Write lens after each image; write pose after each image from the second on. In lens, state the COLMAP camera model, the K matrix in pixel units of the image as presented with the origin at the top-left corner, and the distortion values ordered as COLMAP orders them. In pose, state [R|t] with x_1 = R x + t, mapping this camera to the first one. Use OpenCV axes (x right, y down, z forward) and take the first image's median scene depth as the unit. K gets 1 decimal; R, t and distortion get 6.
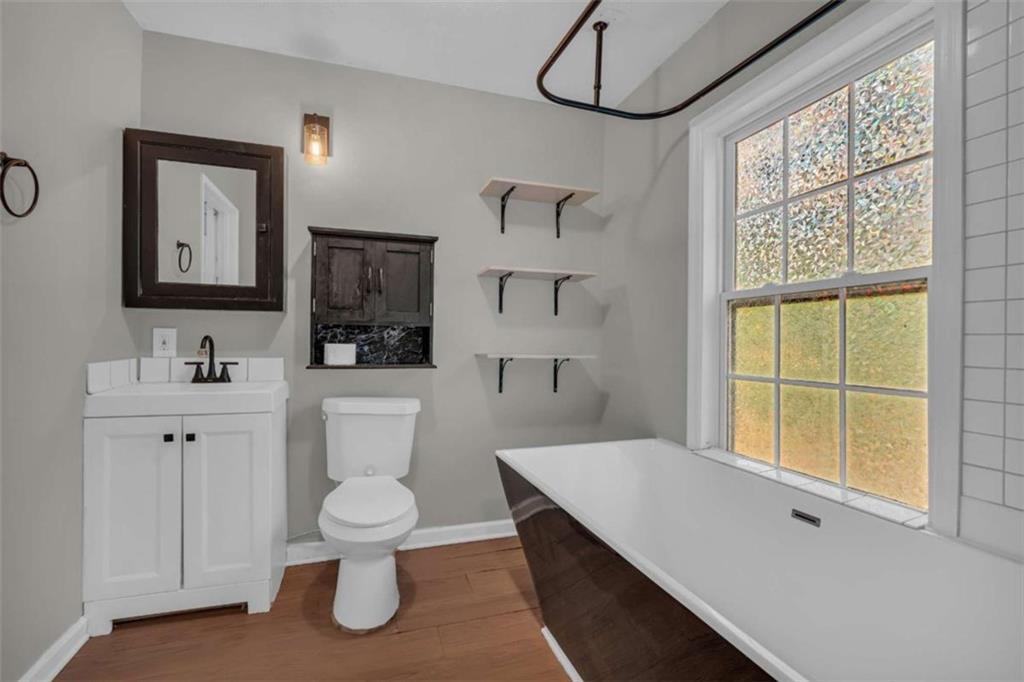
lens RADIAL K [[480.0, 0, 512.0], [0, 480.0, 341.0], [0, 0, 1]] dist [0.000199, 0.000072]
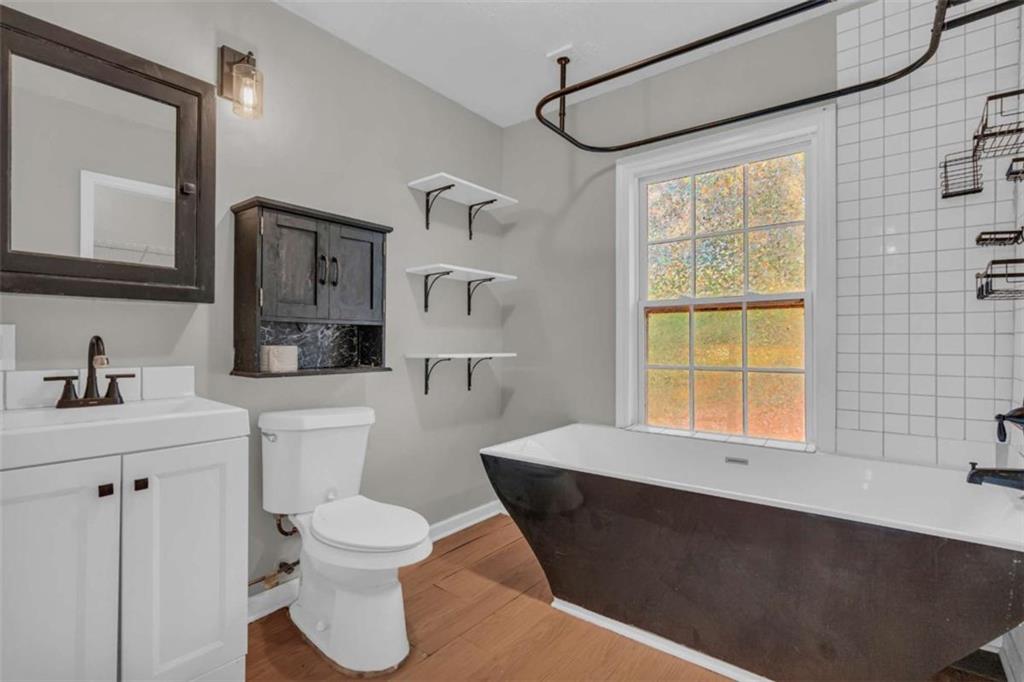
lens RADIAL K [[490.5, 0, 512.0], [0, 490.5, 341.0], [0, 0, 1]] dist [-0.001243, -0.000050]
pose [[0.830103, -0.008442, 0.557546, -0.517069], [0.007485, 0.999964, 0.003996, -0.002548], [-0.557559, 0.000857, 0.830137, 0.101639]]
